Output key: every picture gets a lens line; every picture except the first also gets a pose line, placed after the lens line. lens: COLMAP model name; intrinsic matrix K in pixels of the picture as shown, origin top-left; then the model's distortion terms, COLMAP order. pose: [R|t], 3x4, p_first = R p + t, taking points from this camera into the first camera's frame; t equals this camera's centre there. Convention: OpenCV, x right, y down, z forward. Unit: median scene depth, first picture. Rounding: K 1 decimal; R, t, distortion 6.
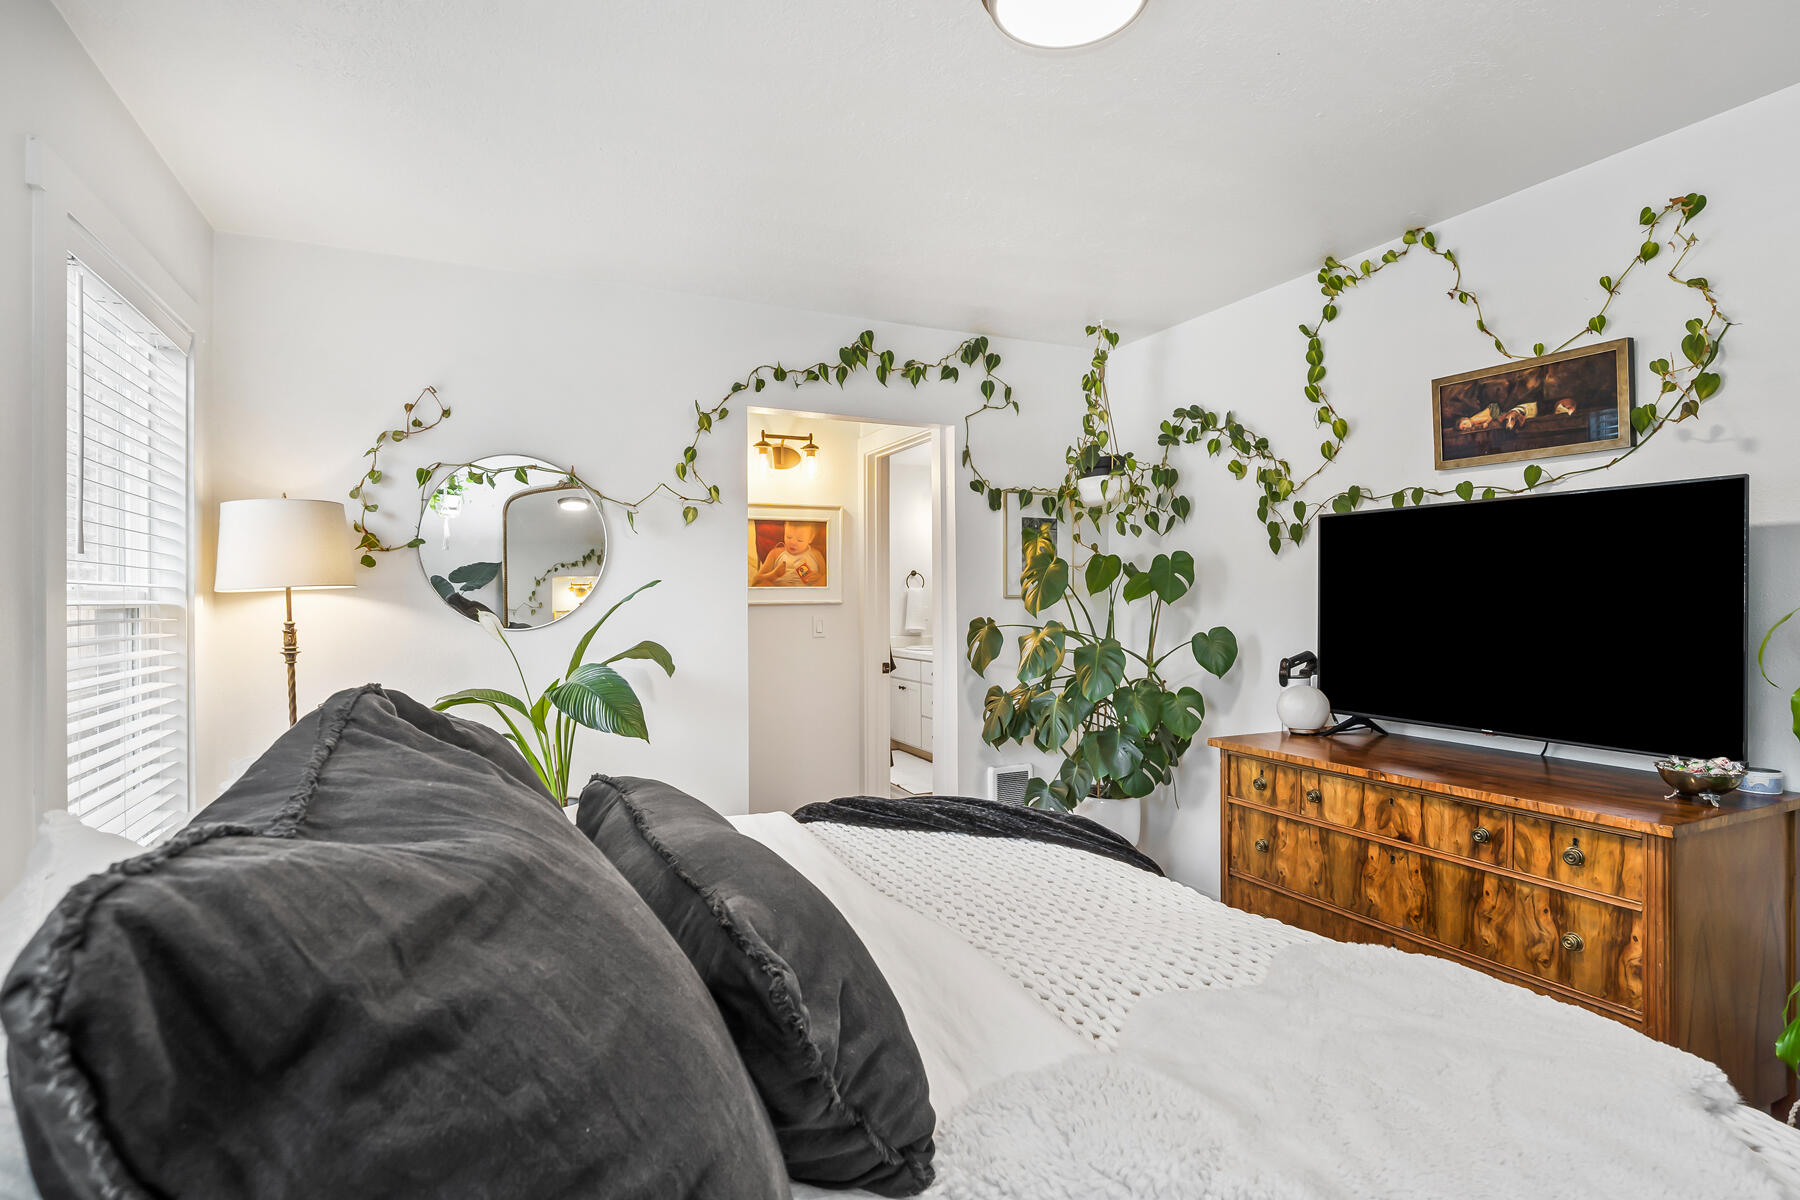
lens RADIAL K [[910.7, 0, 904.3], [0, 910.7, 590.7], [0, 0, 1]] dist [-0.023144, 0.010932]
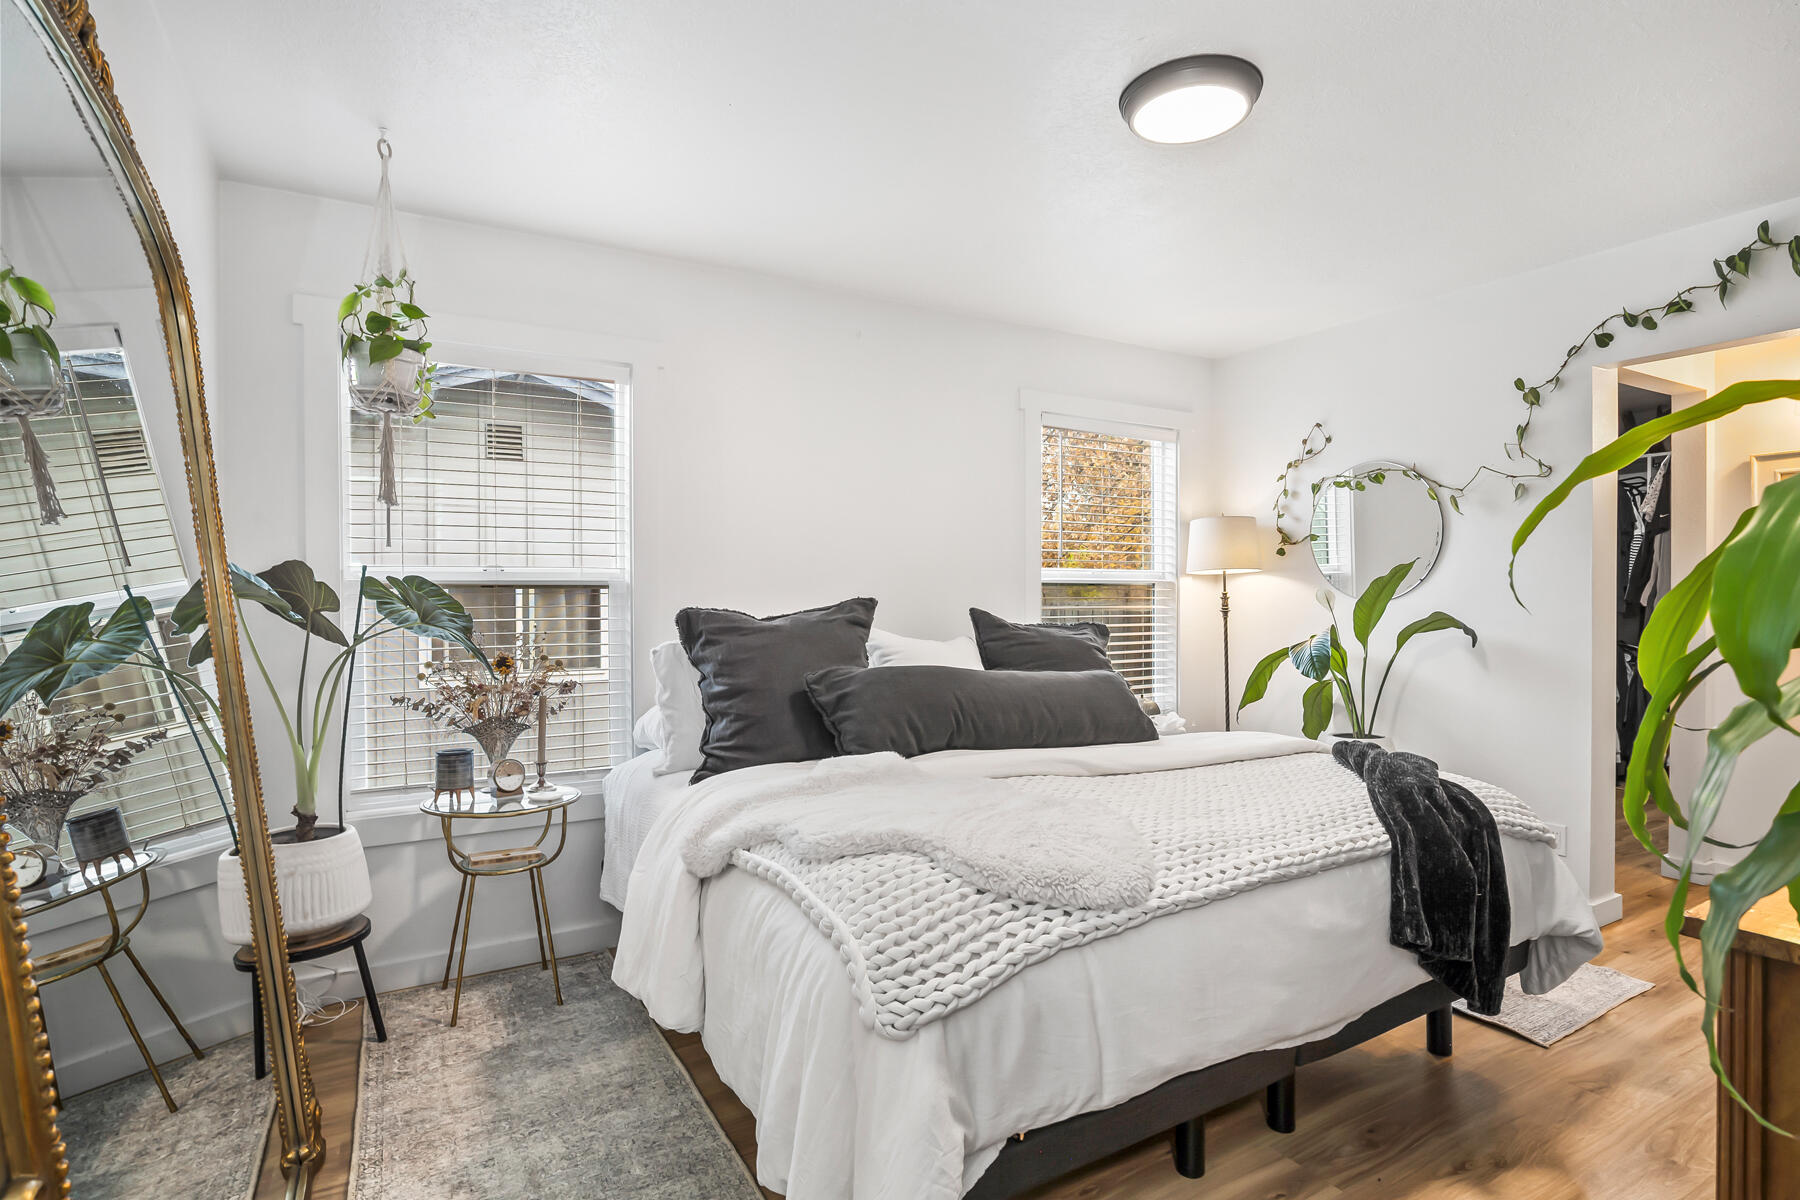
lens RADIAL K [[903.6, 0, 900.0], [0, 903.6, 600.0], [0, 0, 1]] dist [-0.023537, 0.010113]
pose [[0.088566, 0.012426, -0.995993, 0.788090], [0.013235, 0.999819, 0.013651, 0.016890], [0.995982, -0.014391, 0.088386, 0.240665]]
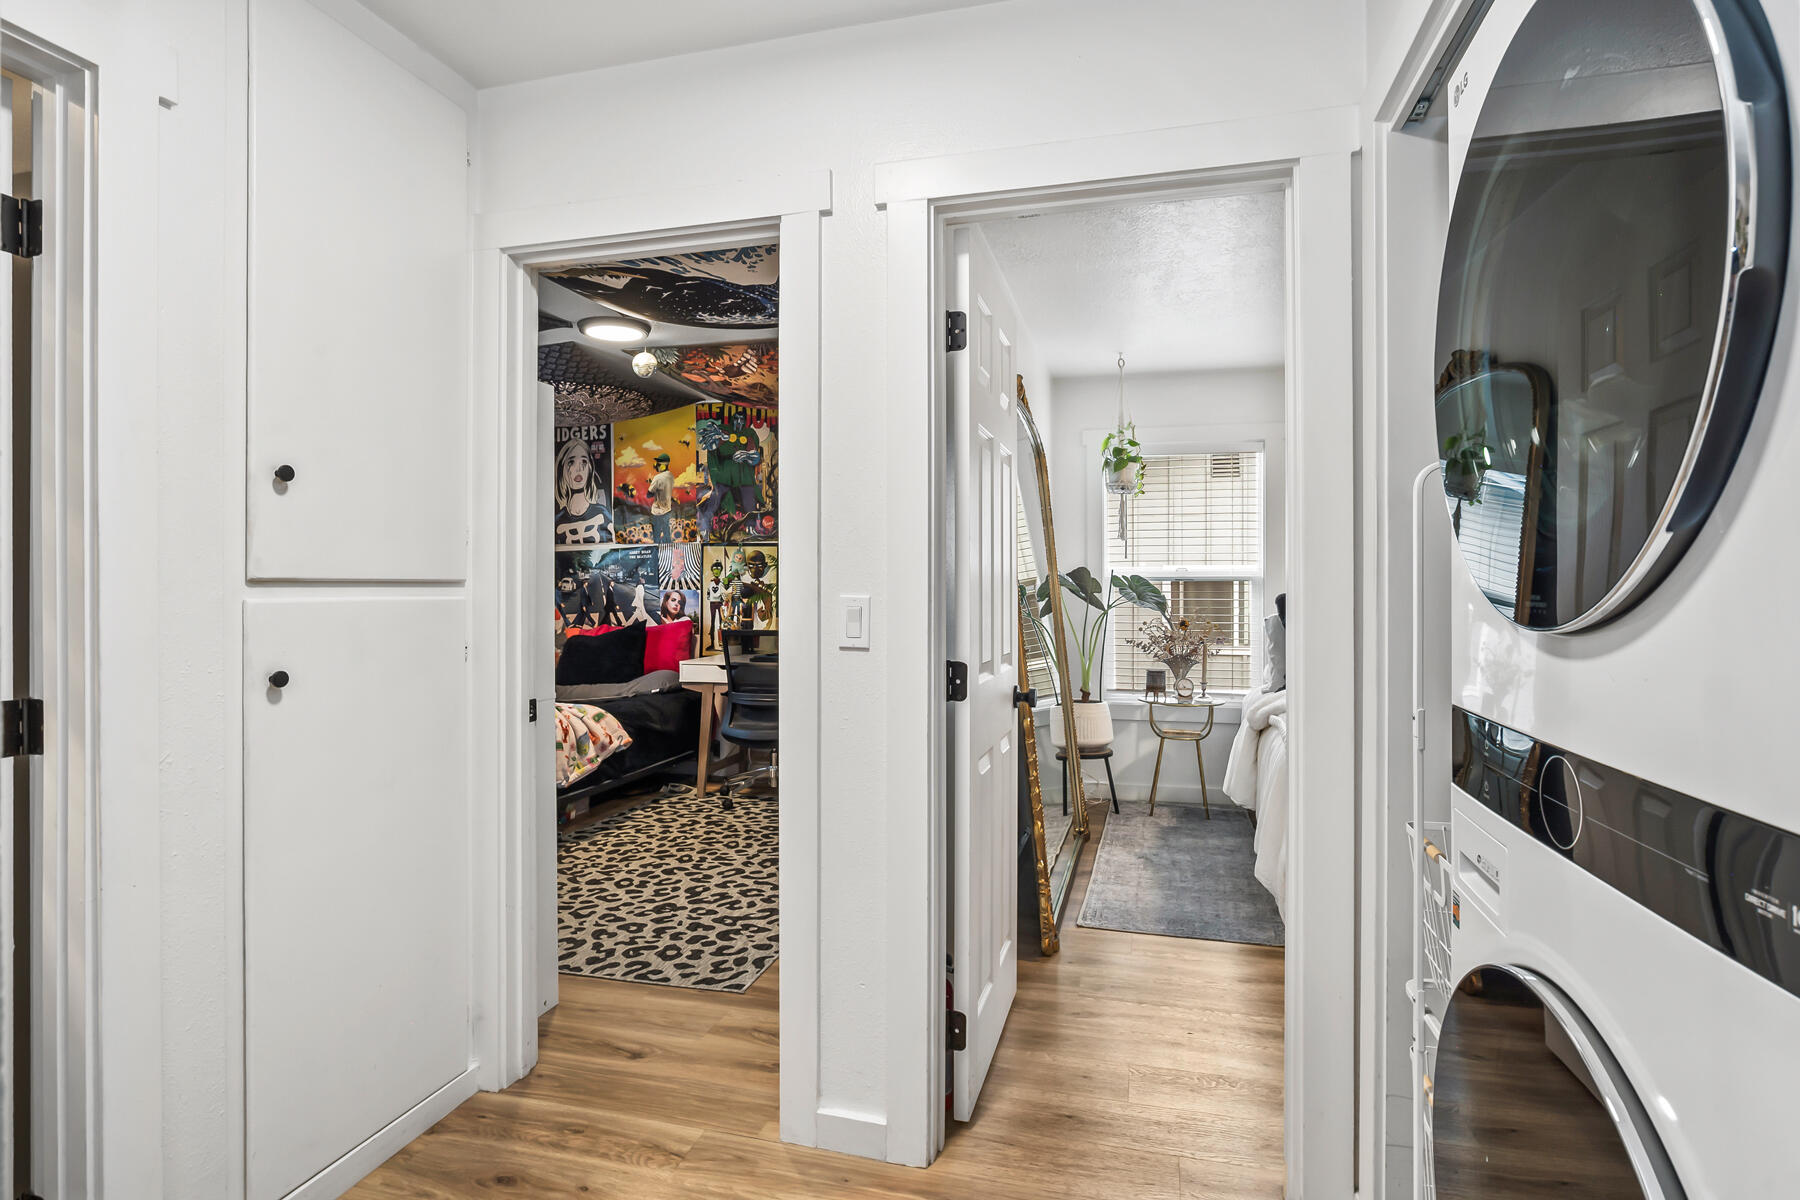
lens RADIAL K [[910.7, 0, 904.3], [0, 910.7, 590.7], [0, 0, 1]] dist [-0.023144, 0.010932]
pose [[-0.645209, 0.007388, -0.763970, 1.720318], [0.008761, 0.999959, 0.002272, 0.022387], [0.763956, -0.005227, -0.645248, 0.763845]]
